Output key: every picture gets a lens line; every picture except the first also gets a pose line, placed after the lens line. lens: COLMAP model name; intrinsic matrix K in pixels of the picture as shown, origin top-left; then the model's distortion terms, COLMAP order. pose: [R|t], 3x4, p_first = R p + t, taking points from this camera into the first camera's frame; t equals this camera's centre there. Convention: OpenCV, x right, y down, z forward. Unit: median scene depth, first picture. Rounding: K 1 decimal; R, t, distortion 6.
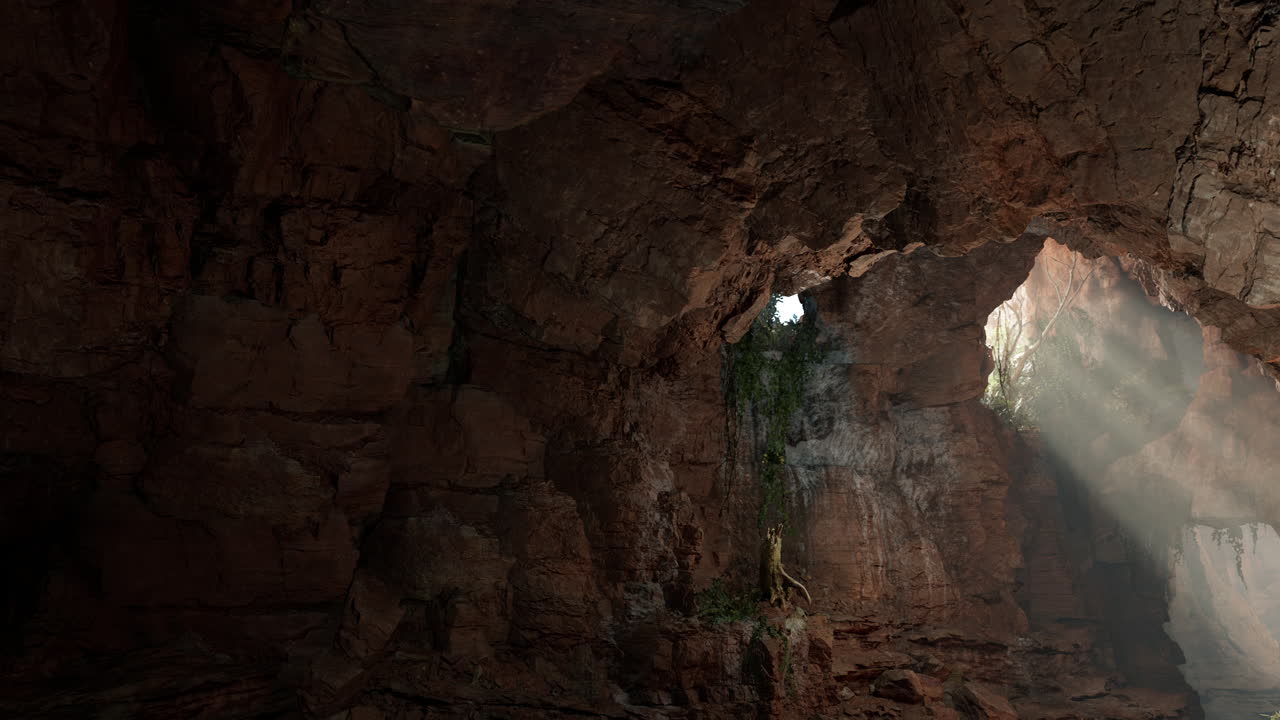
lens RADIAL K [[1094.3, 0, 639.8], [0, 1094.3, 361.0], [0, 0, 1]] dist [-0.010078, -0.007623]
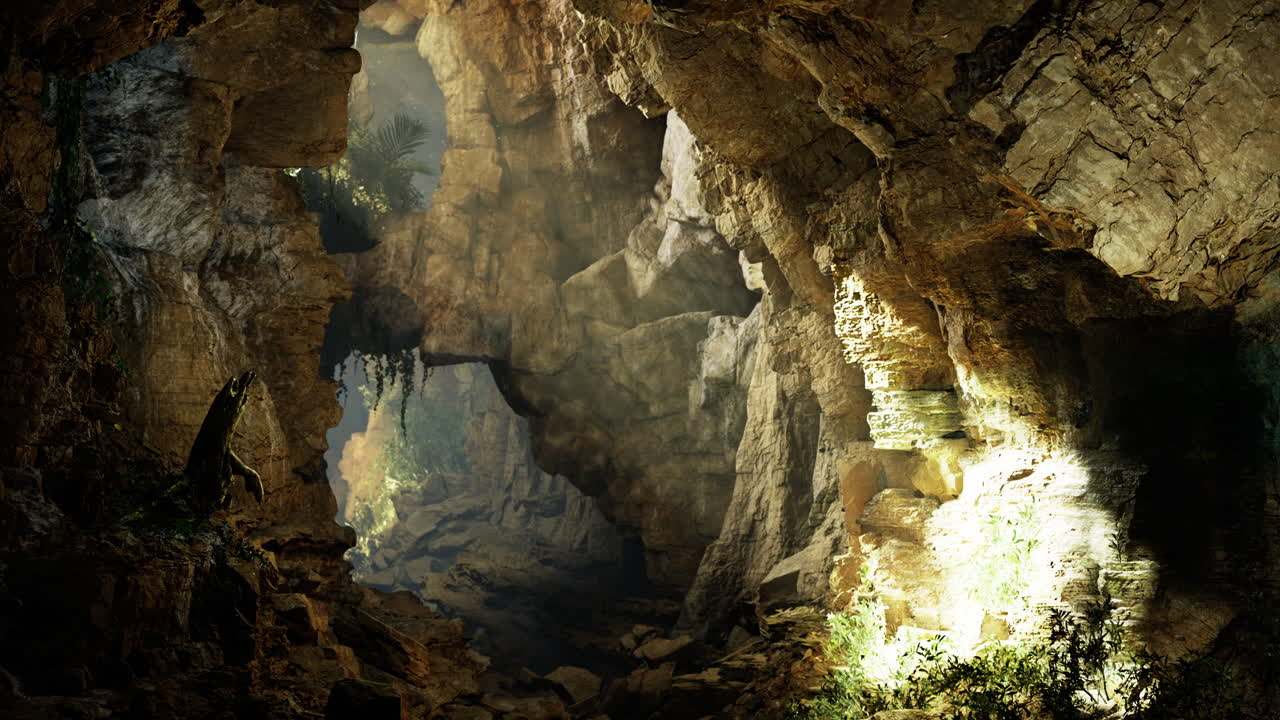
lens RADIAL K [[2039.0, 0, 639.9], [0, 2039.0, 360.6], [0, 0, 1]] dist [-0.028841, 0.000000]
pose [[0.470696, 0.029727, 0.881794, -0.652337], [-0.223674, 0.970803, 0.086668, 0.001934], [-0.853472, -0.238029, 0.463603, 0.281302]]
